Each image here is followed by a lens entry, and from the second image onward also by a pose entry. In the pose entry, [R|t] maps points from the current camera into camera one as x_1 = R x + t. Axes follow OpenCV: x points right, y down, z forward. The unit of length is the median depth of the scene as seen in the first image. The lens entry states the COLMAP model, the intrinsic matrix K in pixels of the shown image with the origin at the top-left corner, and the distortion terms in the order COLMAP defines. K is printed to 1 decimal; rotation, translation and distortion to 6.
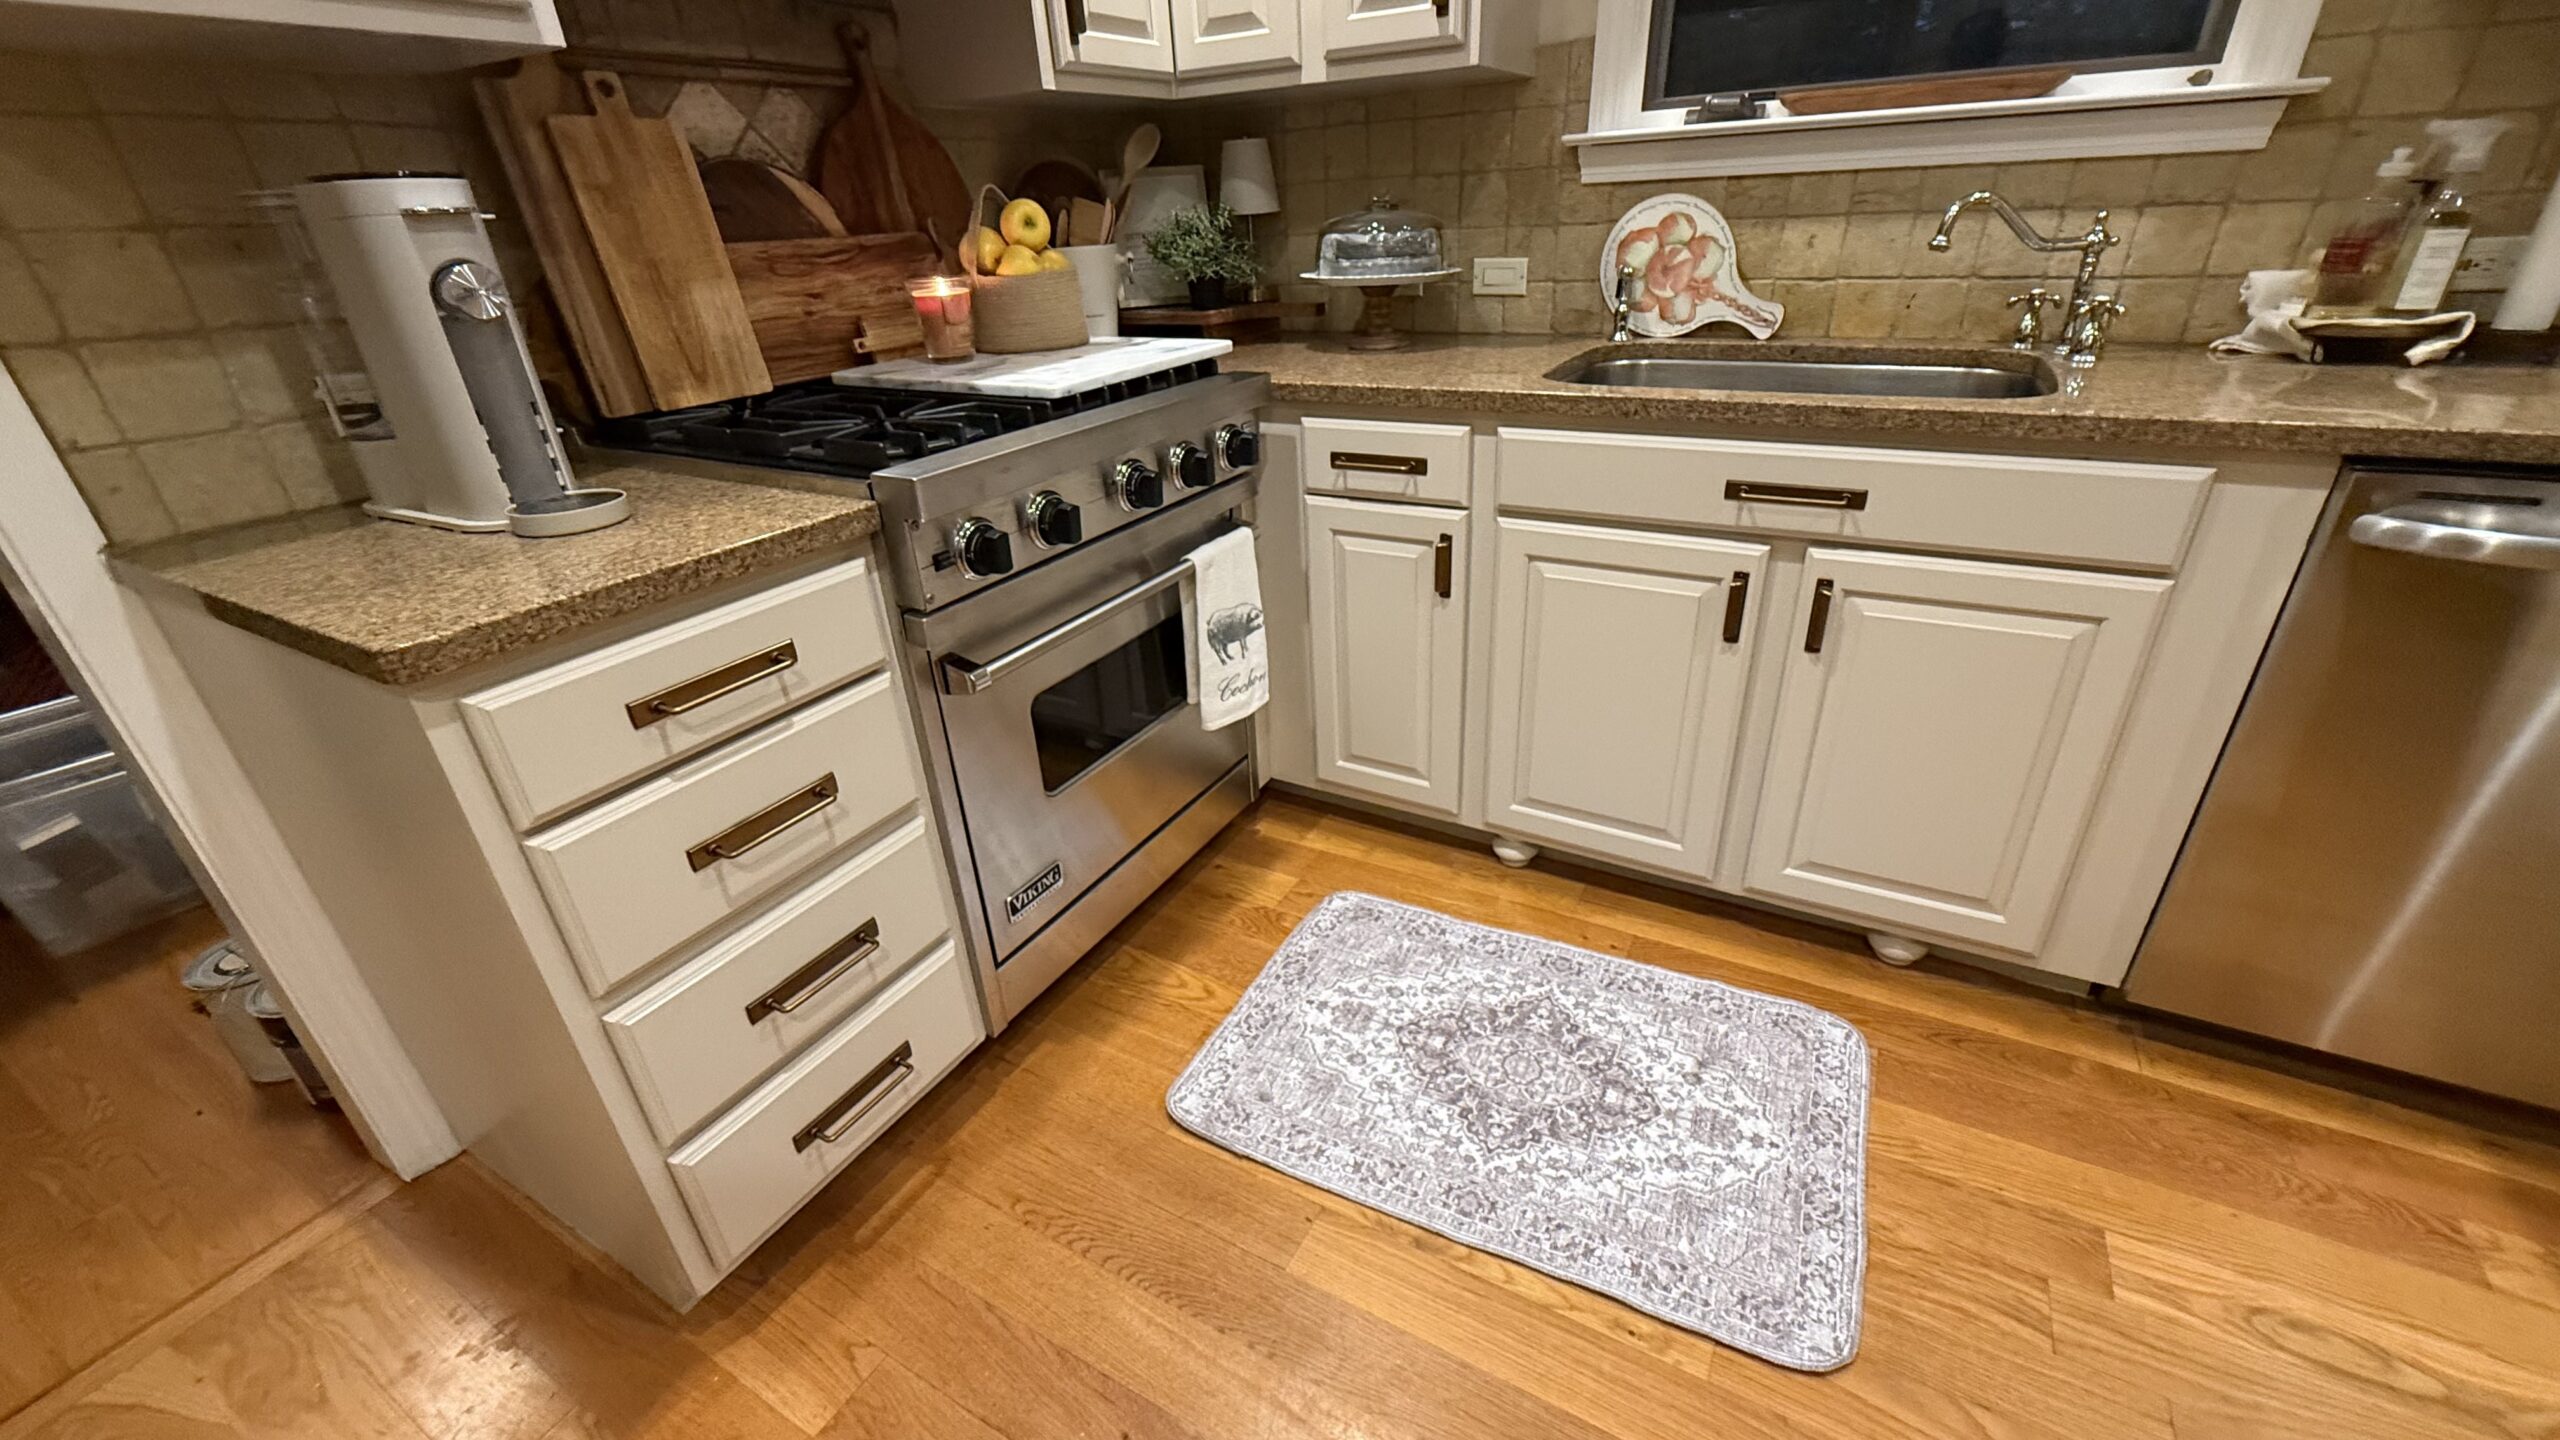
lens RADIAL K [[1015.0, 0, 1280.6], [0, 1015.0, 723.8], [0, 0, 1]] dist [0.002993, -0.002332]
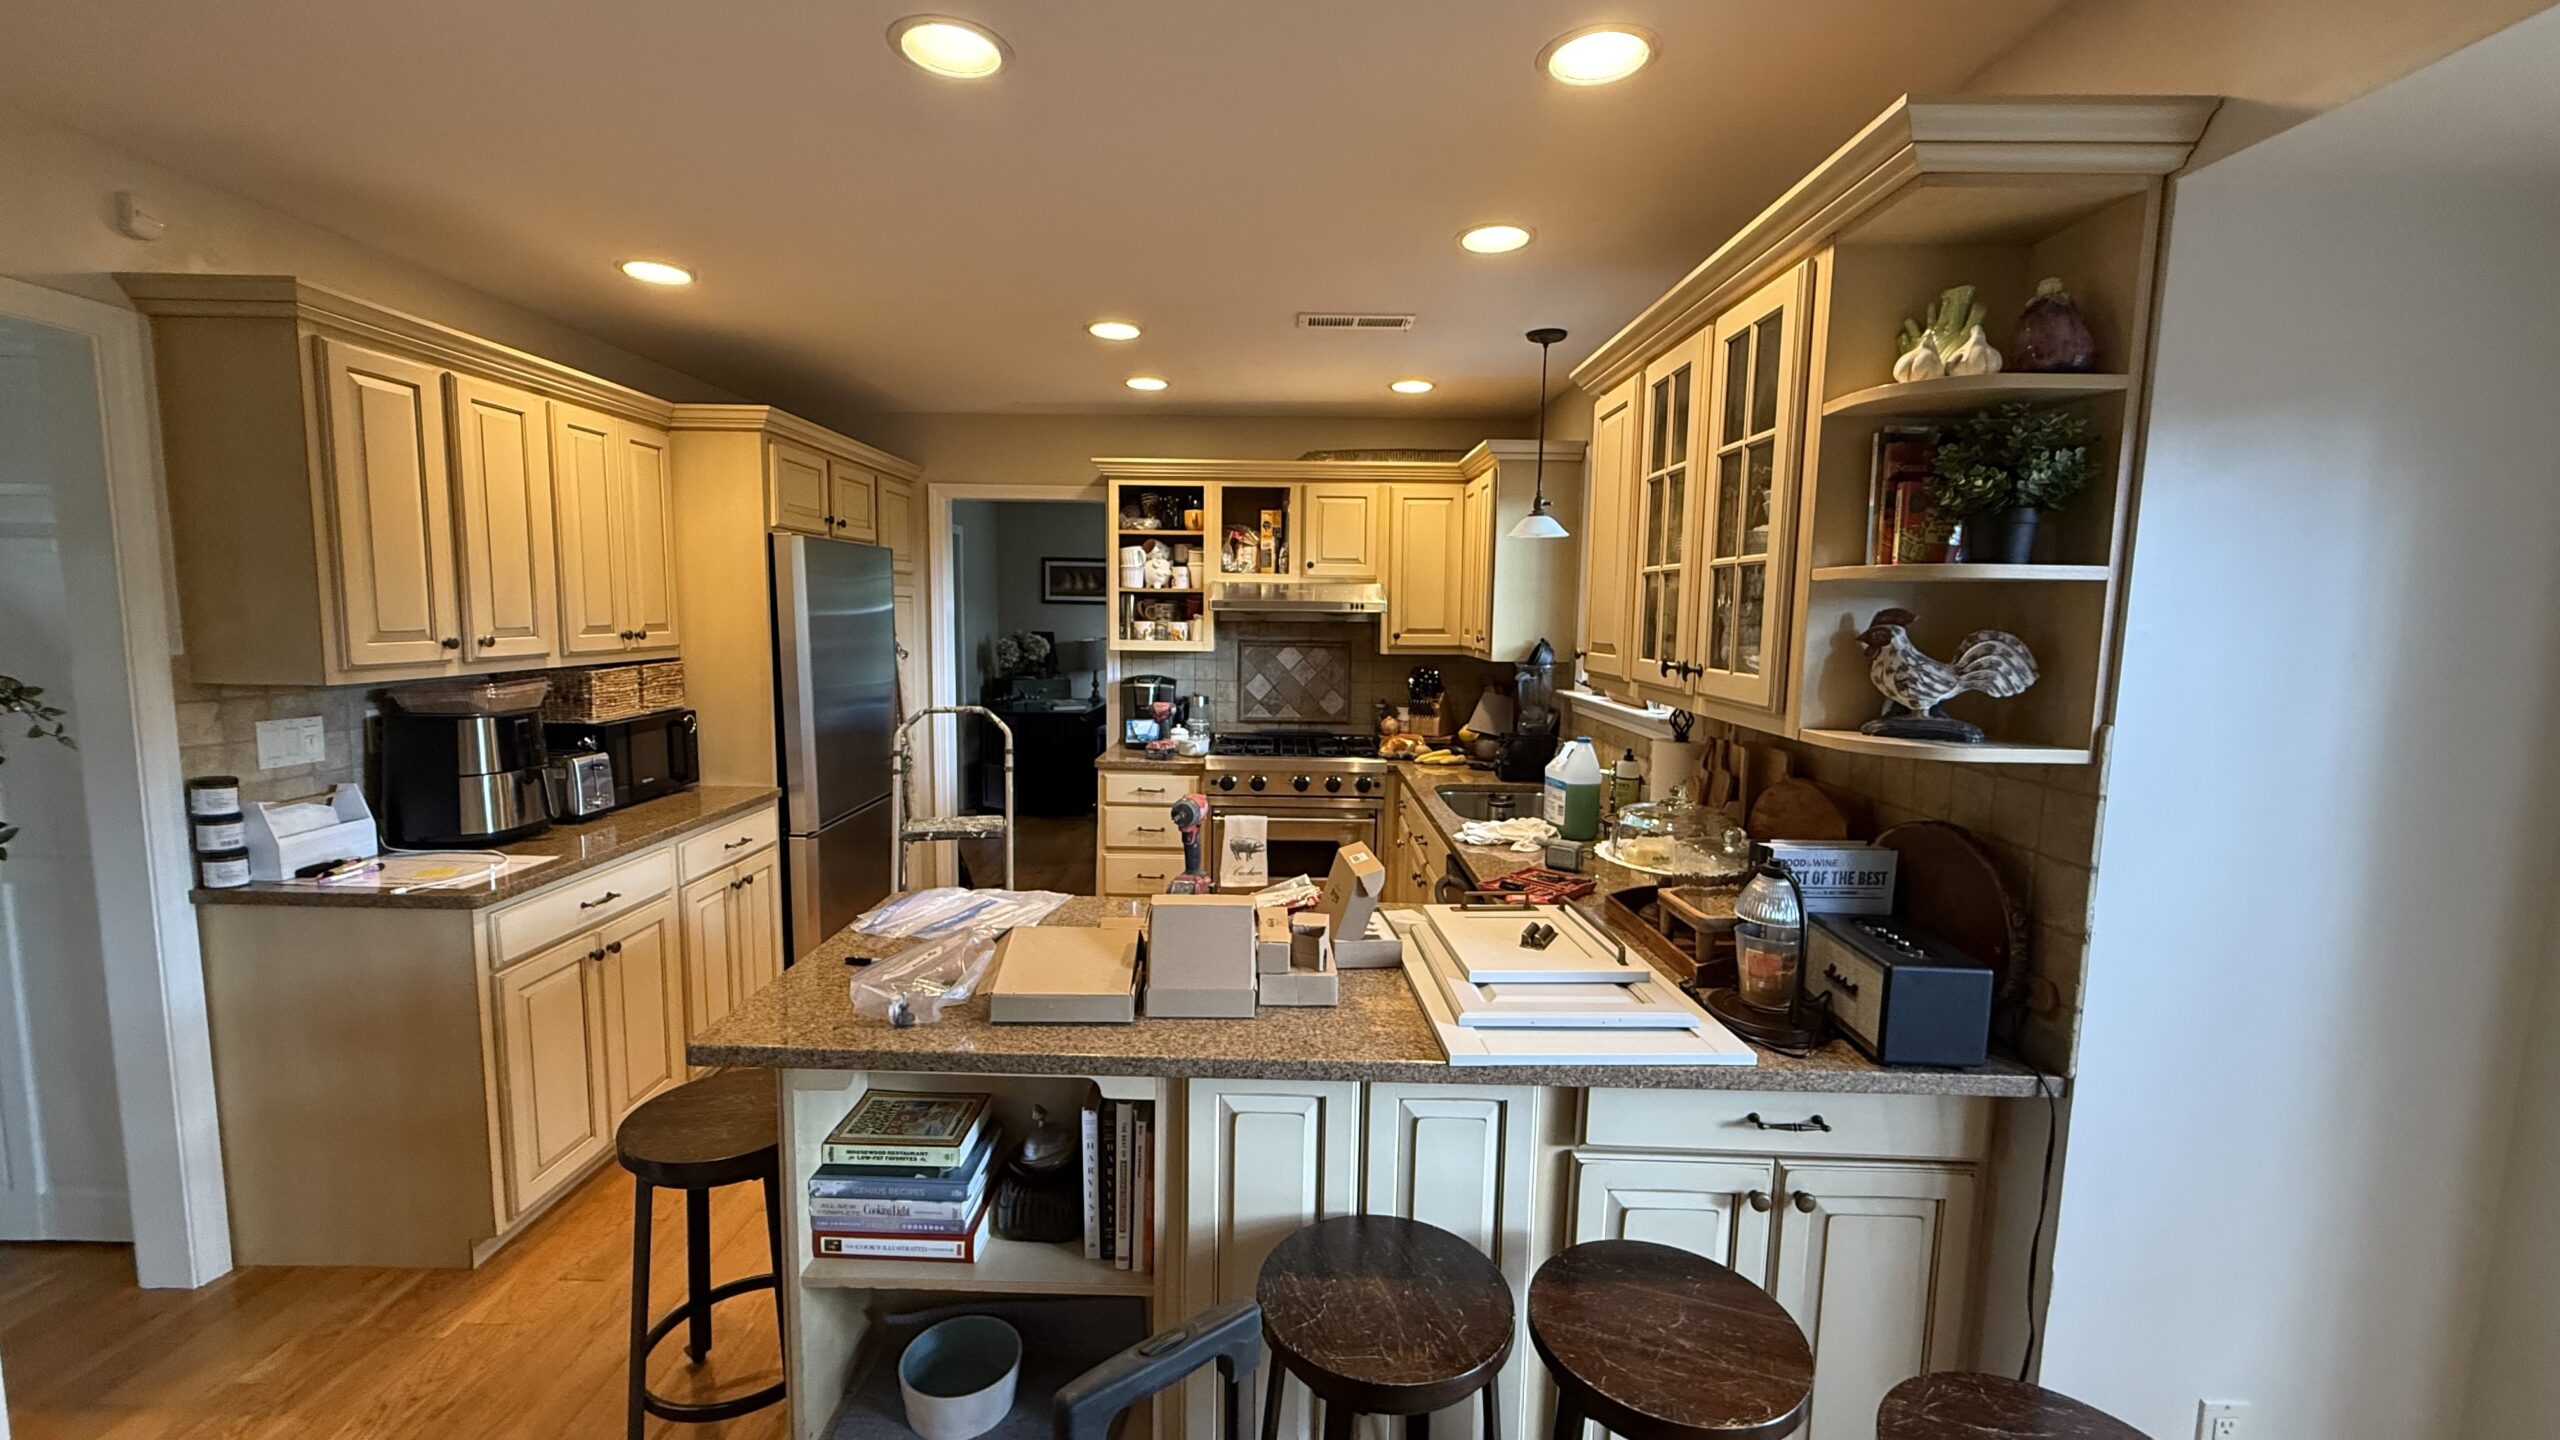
lens RADIAL K [[1015.0, 0, 1280.6], [0, 1015.0, 723.8], [0, 0, 1]] dist [0.002993, -0.002332]
pose [[0.489792, 0.150131, -0.858816, 2.144903], [-0.431360, 0.897773, -0.089068, -0.097031], [0.757649, 0.414083, 0.504482, -0.548251]]
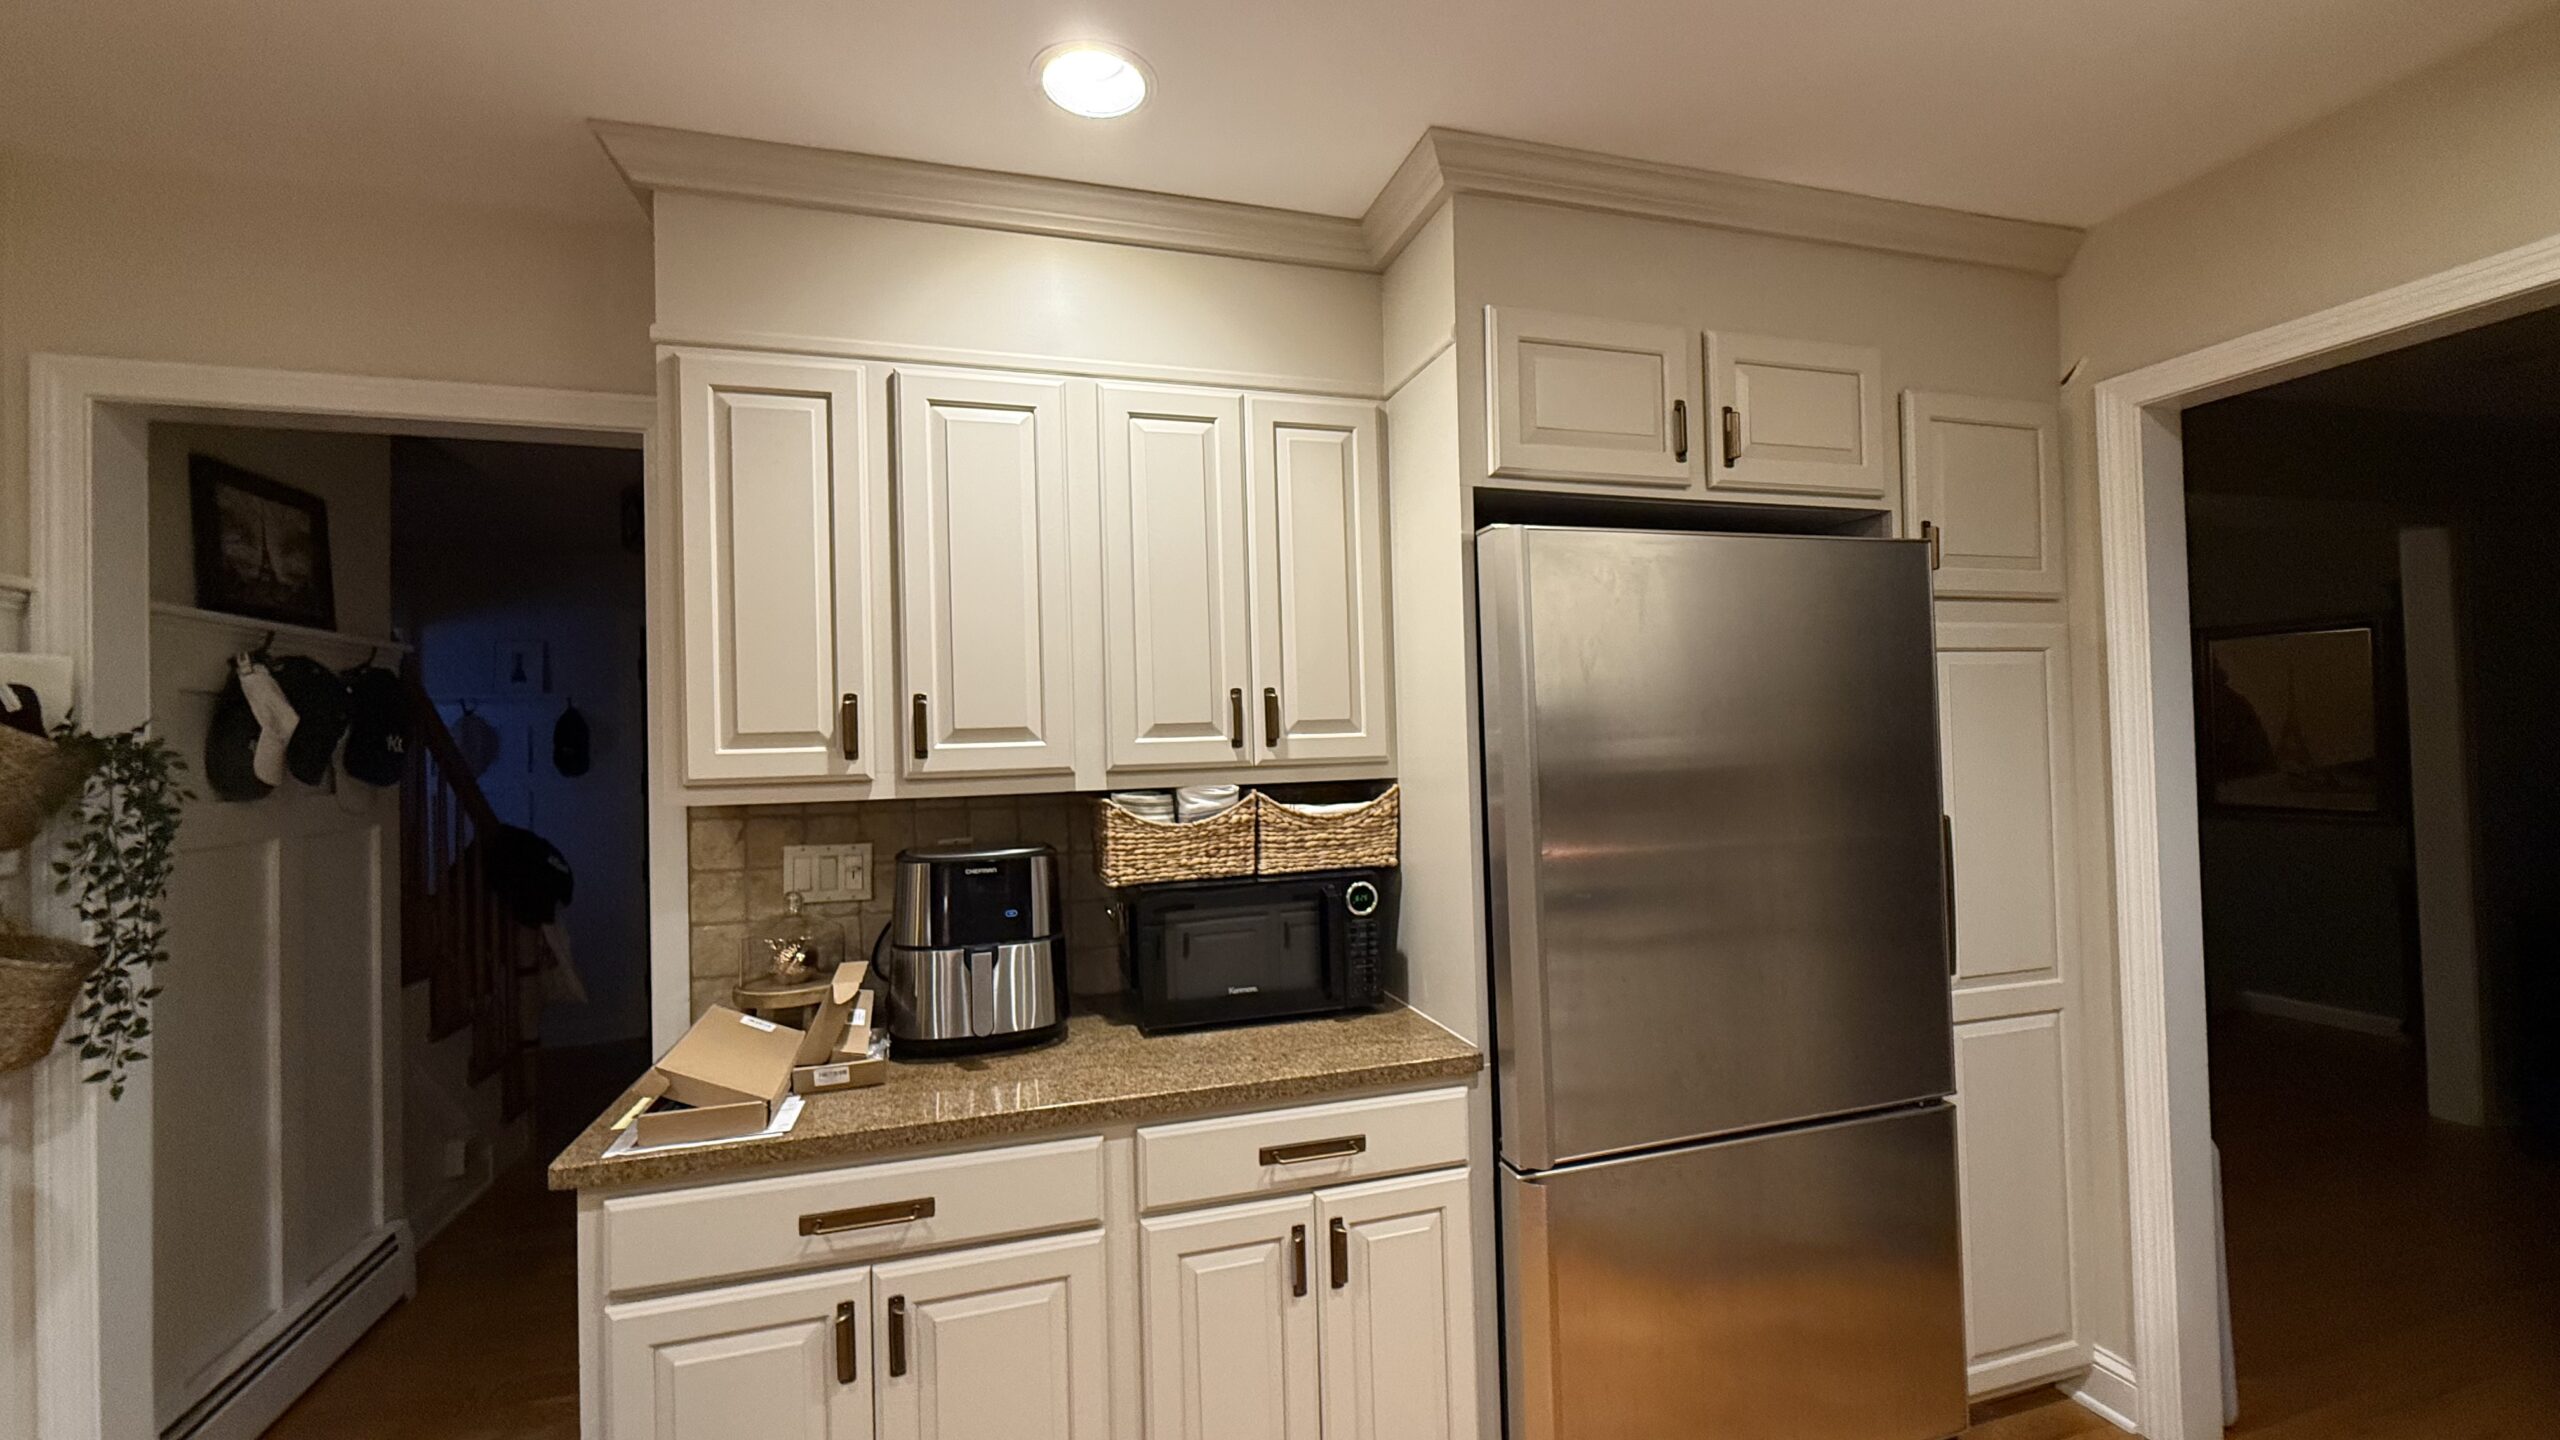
lens RADIAL K [[1015.0, 0, 1280.6], [0, 1015.0, 723.8], [0, 0, 1]] dist [0.002993, -0.002332]
pose [[-0.690347, 0.050807, -0.721692, 0.594466], [-0.279269, 0.901504, 0.330605, -0.308254], [0.667405, 0.429779, -0.608162, 0.179381]]
